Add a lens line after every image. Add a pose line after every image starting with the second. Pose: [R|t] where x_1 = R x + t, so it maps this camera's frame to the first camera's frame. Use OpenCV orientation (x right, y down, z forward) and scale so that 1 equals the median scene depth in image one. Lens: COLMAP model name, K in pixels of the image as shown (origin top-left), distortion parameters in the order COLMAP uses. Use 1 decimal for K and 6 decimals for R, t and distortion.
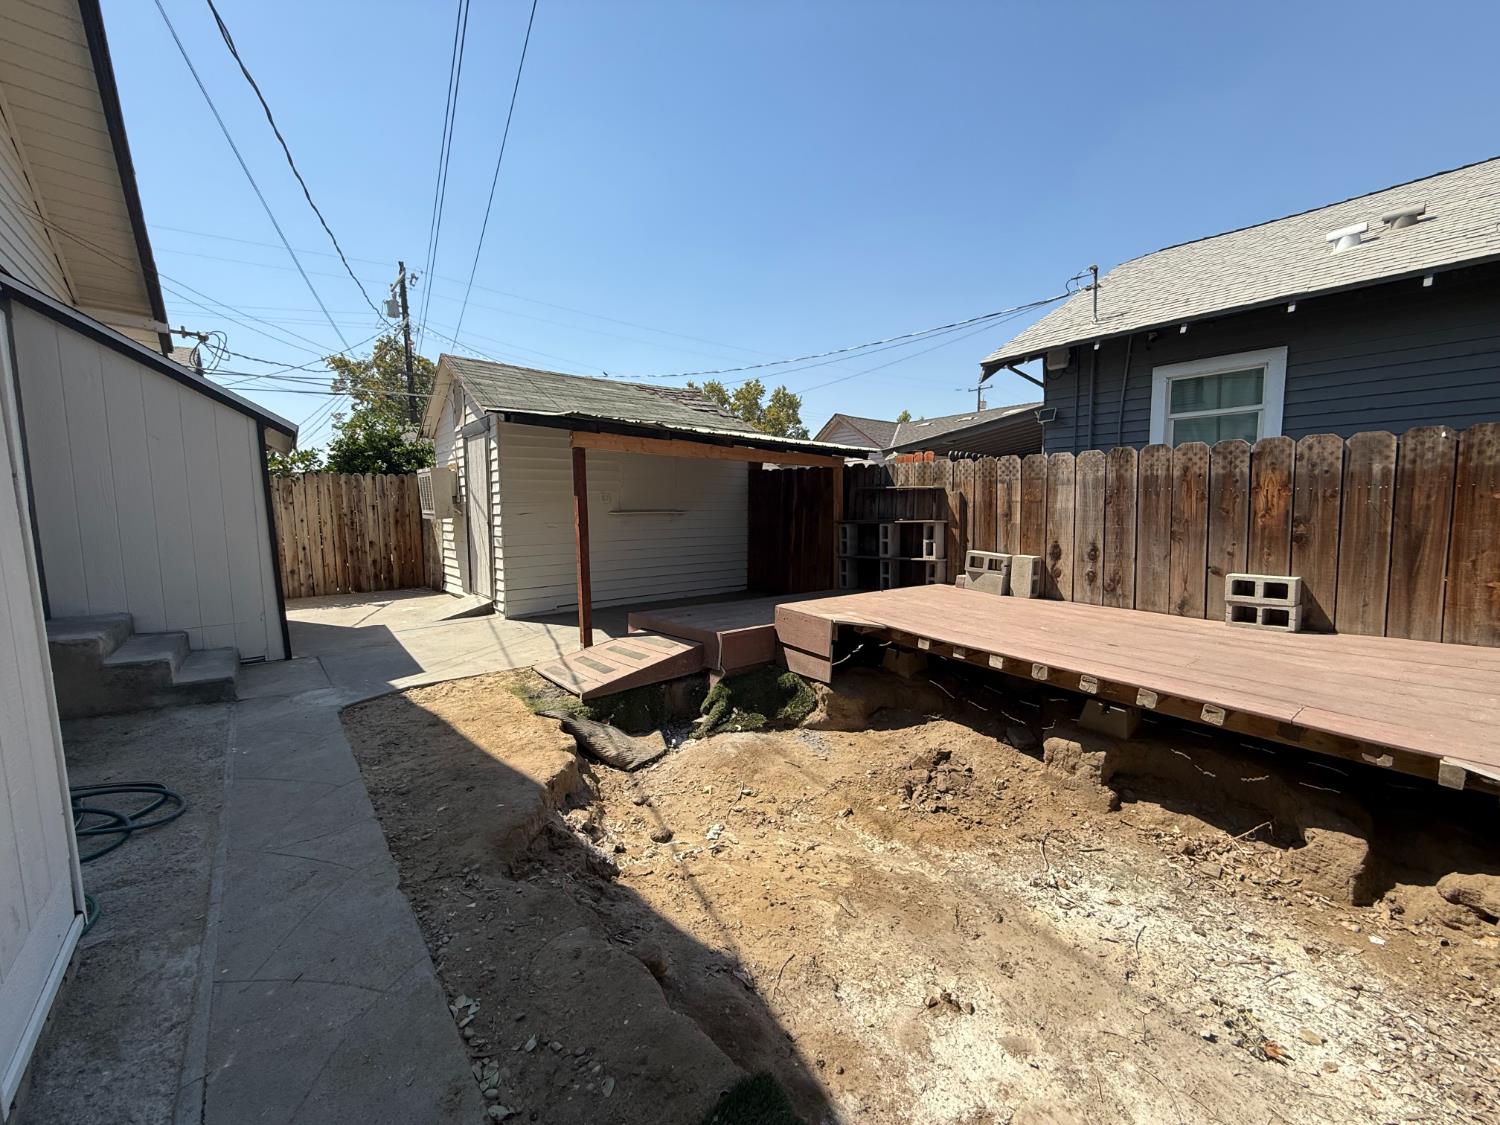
lens RADIAL K [[604.9, 0, 750.0], [0, 604.9, 562.5], [0, 0, 1]] dist [-0.002597, 0.000007]
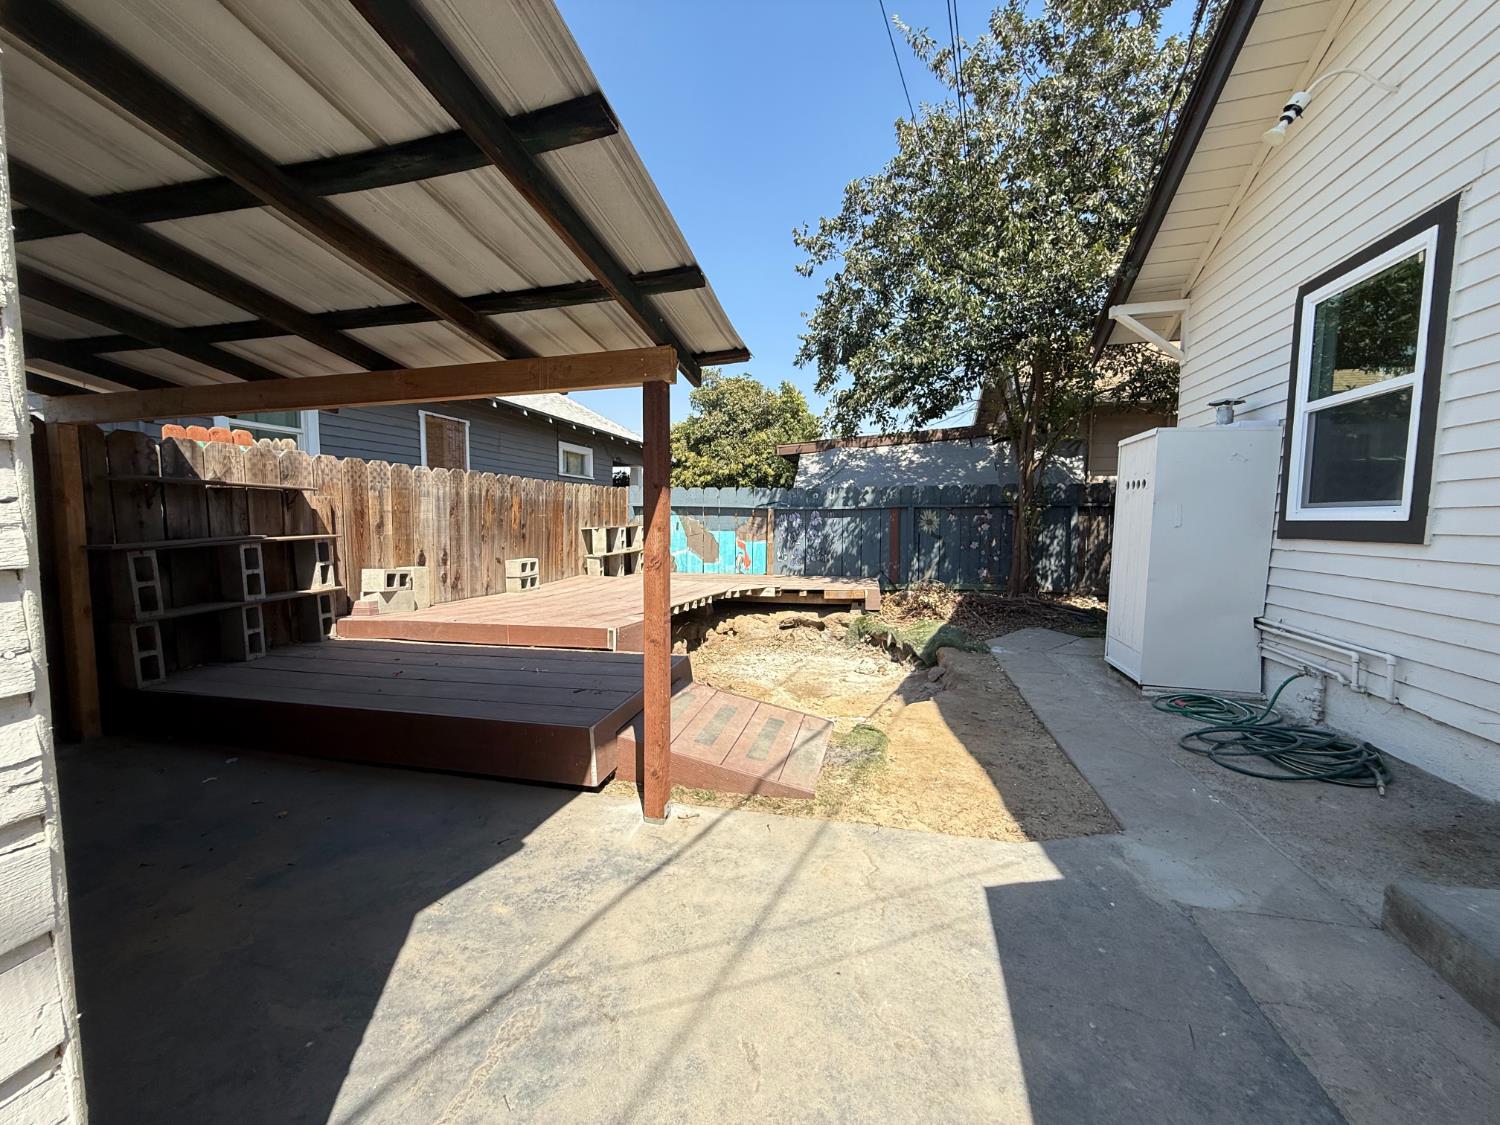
lens RADIAL K [[601.6, 0, 745.5], [0, 601.6, 562.1], [0, 0, 1]] dist [-0.001062, 0.000154]
pose [[-0.600697, -0.055151, 0.797572, -0.447967], [0.073582, 0.989570, 0.123846, -0.069479], [-0.796083, 0.133081, -0.590374, 0.795671]]
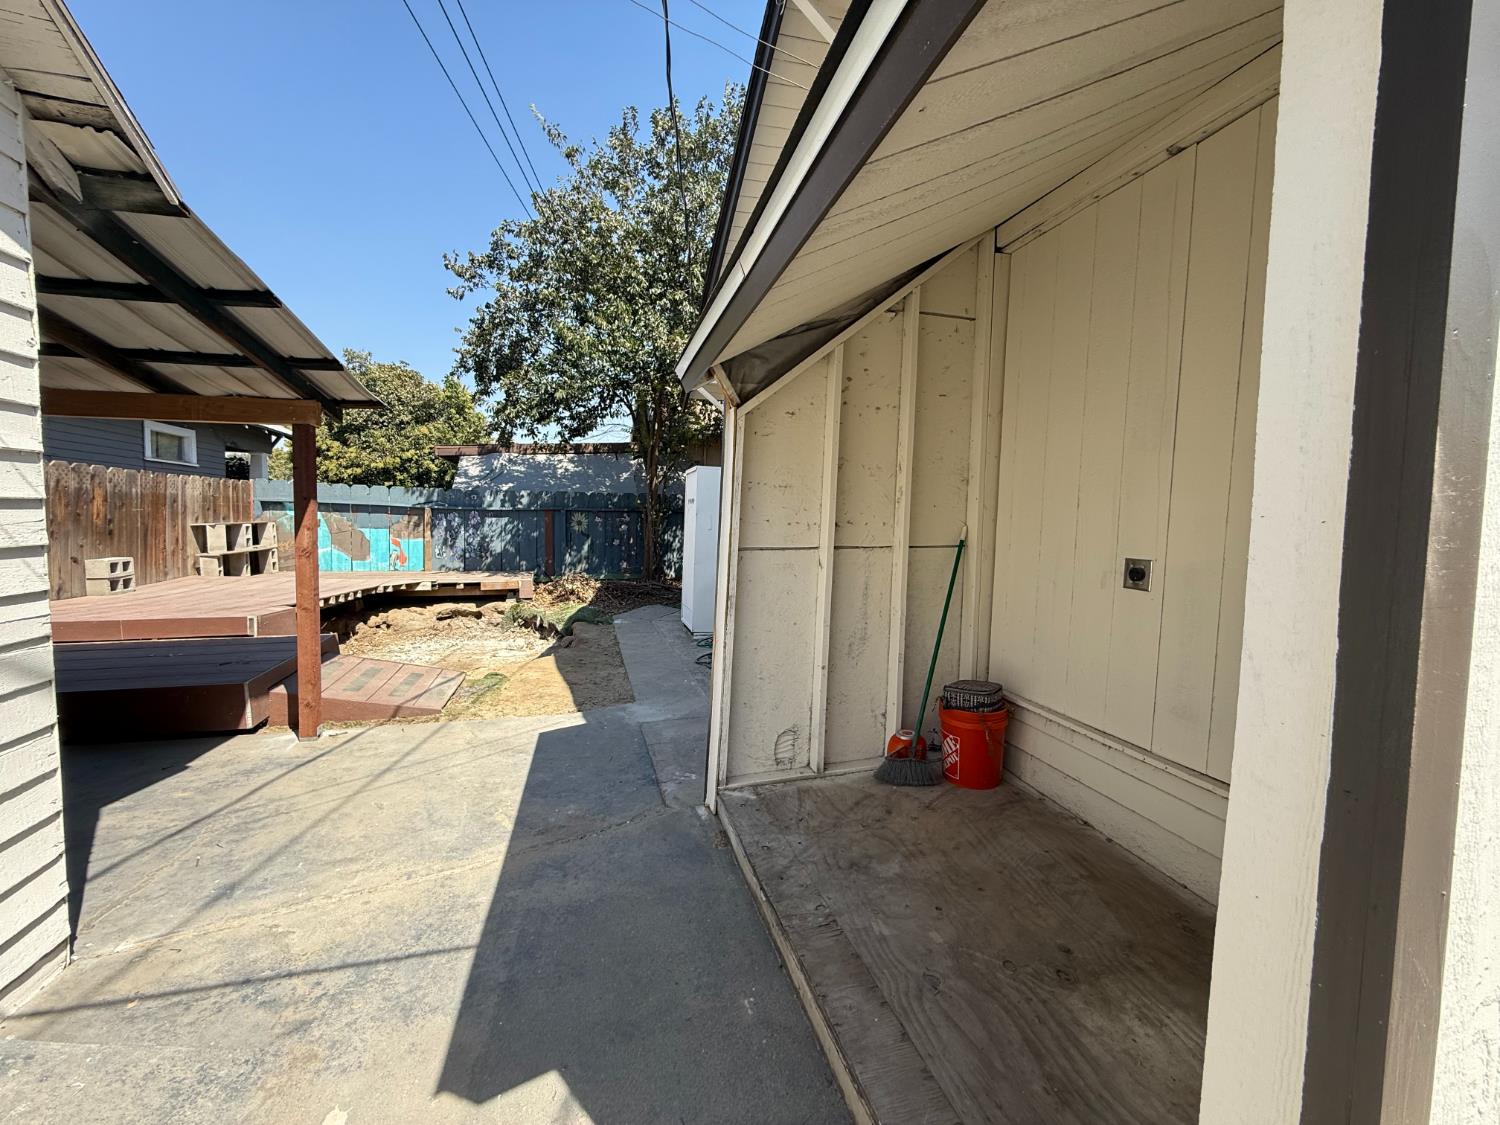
lens RADIAL K [[597.9, 0, 746.9], [0, 597.9, 562.0], [0, 0, 1]] dist [-0.001573, -0.000007]
pose [[-0.914833, -0.043344, 0.401500, -0.631406], [0.019391, 0.988361, 0.150883, -0.086045], [-0.403367, 0.145818, -0.903345, 0.907832]]
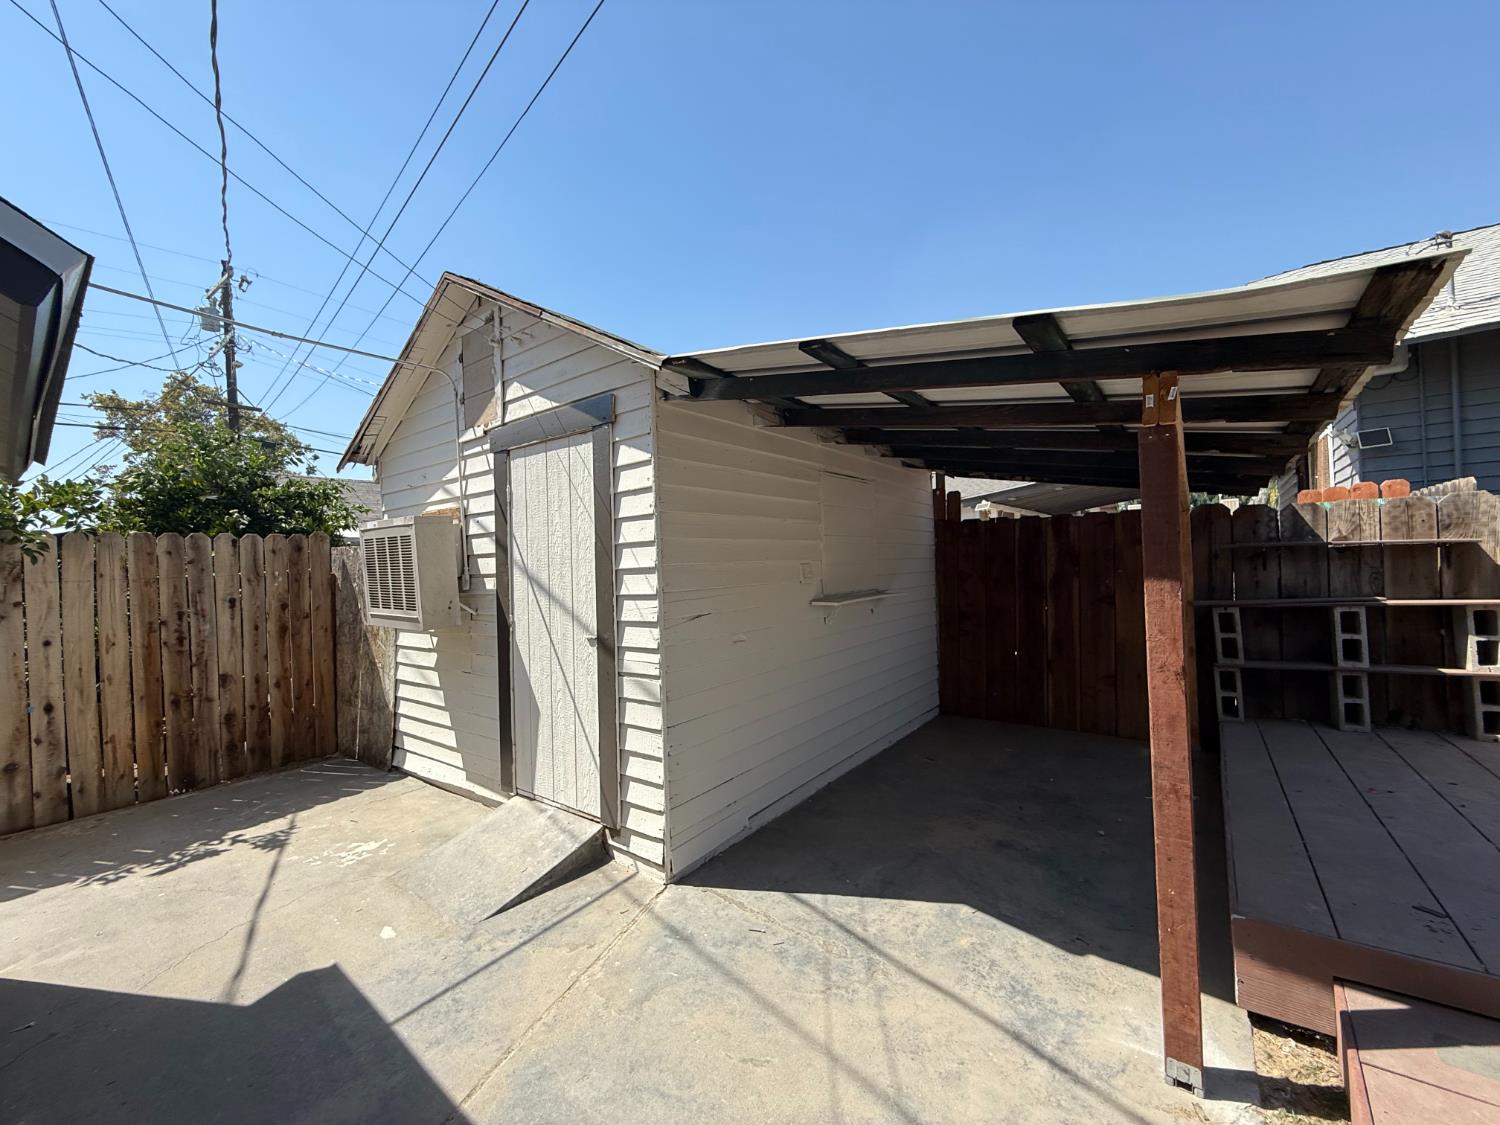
lens RADIAL K [[601.6, 0, 745.5], [0, 601.6, 562.1], [0, 0, 1]] dist [-0.001062, 0.000154]
pose [[0.972926, -0.022810, 0.229988, -0.367146], [0.046200, 0.994227, -0.096836, -0.064003], [-0.226452, 0.104840, 0.968364, 0.483112]]
